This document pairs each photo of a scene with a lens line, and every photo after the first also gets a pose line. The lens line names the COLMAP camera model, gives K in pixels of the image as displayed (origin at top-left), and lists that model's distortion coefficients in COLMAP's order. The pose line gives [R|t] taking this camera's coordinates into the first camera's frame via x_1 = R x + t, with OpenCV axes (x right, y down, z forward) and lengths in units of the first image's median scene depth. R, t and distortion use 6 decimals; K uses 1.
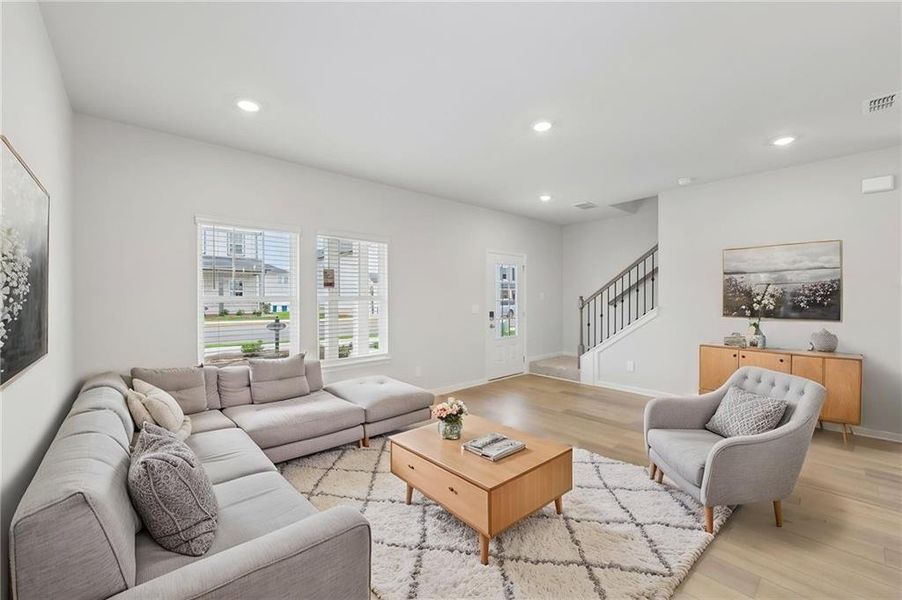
lens RADIAL K [[363.2, 0, 449.2], [0, 363.2, 297.5], [0, 0, 1]] dist [-0.004462, -0.000457]
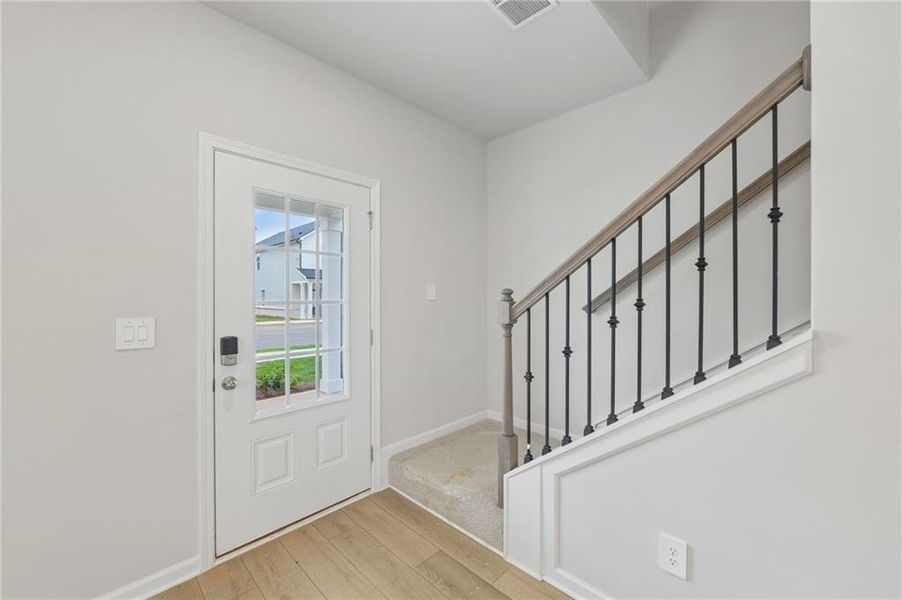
lens RADIAL K [[363.2, 0, 449.2], [0, 363.2, 297.5], [0, 0, 1]] dist [-0.004462, -0.000457]
pose [[0.997241, 0.001583, 0.074219, 0.335667], [-0.001696, 0.999997, 0.001462, 0.003777], [-0.074217, -0.001584, 0.997241, 0.791398]]
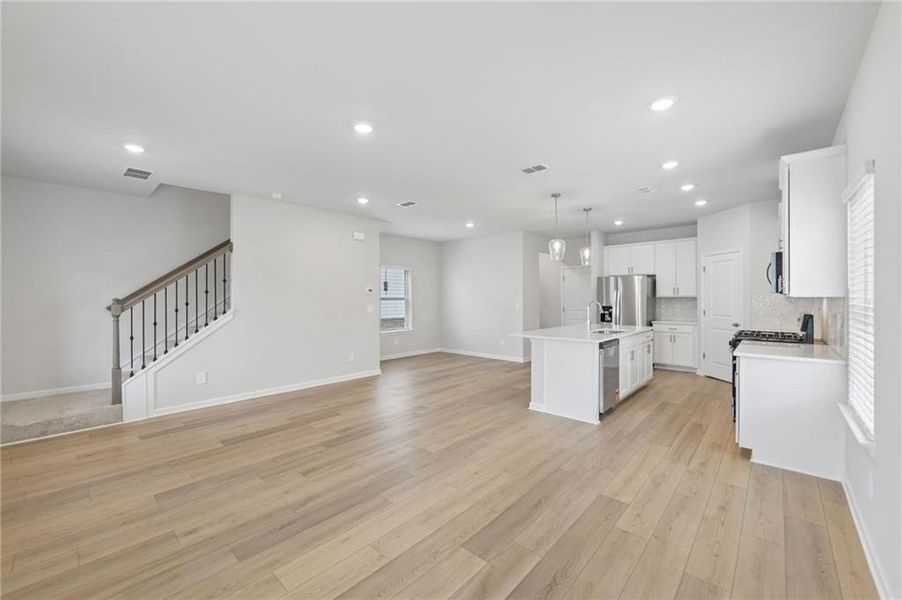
lens RADIAL K [[359.1, 0, 448.0], [0, 359.1, 298.8], [0, 0, 1]] dist [-0.005828, -0.000412]
pose [[-0.104249, -0.001096, 0.994551, -0.447065], [0.004920, 0.999987, 0.001617, -0.001553], [-0.994539, 0.005062, -0.104242, 0.521640]]
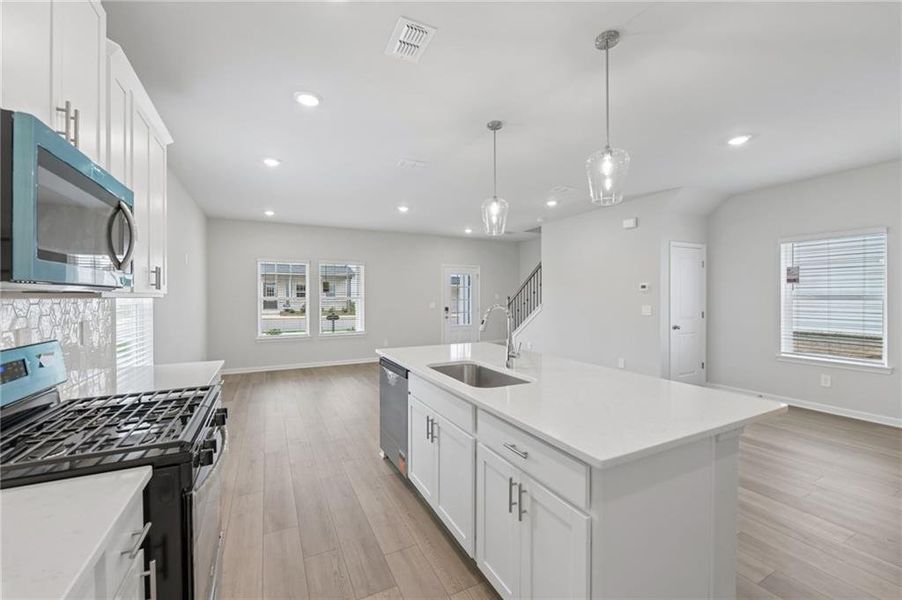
lens RADIAL K [[363.2, 0, 449.2], [0, 363.2, 297.5], [0, 0, 1]] dist [-0.004462, -0.000457]
pose [[0.967167, -0.001098, -0.254138, 0.585038], [0.001218, 0.999999, 0.000313, -0.001188], [0.254138, -0.000612, 0.967168, -0.476957]]
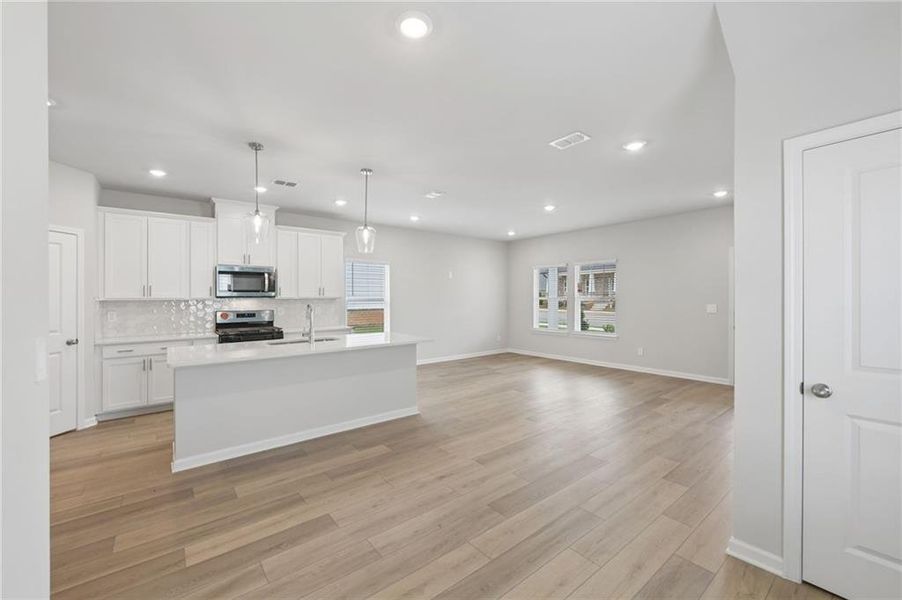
lens RADIAL K [[363.2, 0, 449.2], [0, 363.2, 297.5], [0, 0, 1]] dist [-0.004462, -0.000457]
pose [[-0.056450, 0.002264, -0.998403, 1.302091], [0.005645, 0.999982, 0.001949, -0.005241], [0.998389, -0.005526, -0.056462, 0.351457]]
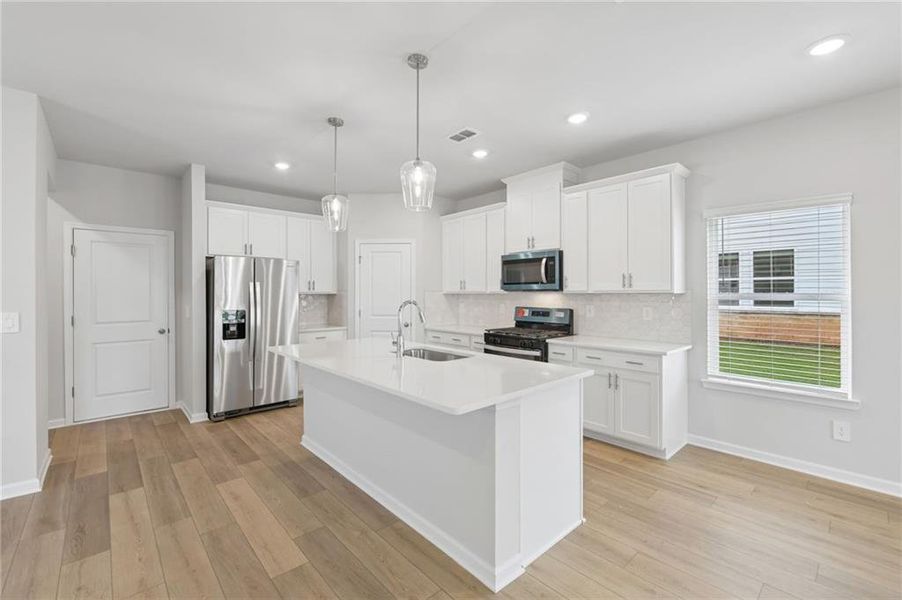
lens RADIAL K [[383.4, 0, 446.2], [0, 383.4, 291.8], [0, 0, 1]] dist [-0.001650, -0.000313]
pose [[-0.999968, 0.004434, -0.006648, 0.475228], [0.004448, 0.999988, -0.002022, -0.004124], [0.006639, -0.002052, -0.999976, 0.587716]]
